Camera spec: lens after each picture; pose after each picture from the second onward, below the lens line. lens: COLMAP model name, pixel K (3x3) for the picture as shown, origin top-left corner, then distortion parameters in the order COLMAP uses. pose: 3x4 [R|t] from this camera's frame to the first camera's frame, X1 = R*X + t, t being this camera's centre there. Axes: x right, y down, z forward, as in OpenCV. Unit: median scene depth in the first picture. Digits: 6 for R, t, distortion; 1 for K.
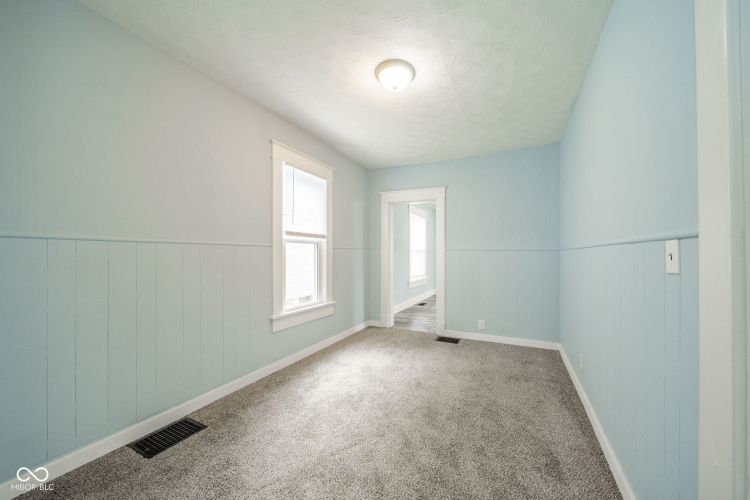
lens RADIAL K [[261.5, 0, 376.6], [0, 261.5, 252.3], [0, 0, 1]] dist [0.000011, -0.000154]
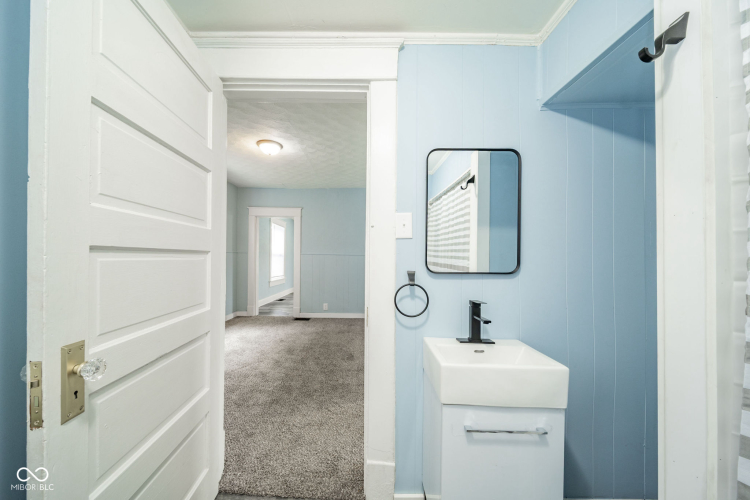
lens RADIAL K [[261.5, 0, 376.6], [0, 261.5, 252.3], [0, 0, 1]] dist [0.000011, -0.000154]
pose [[0.861023, 0.013059, 0.508398, -0.094993], [-0.004114, 0.999816, -0.018714, 0.004743], [-0.508549, 0.014021, 0.860919, -0.394226]]
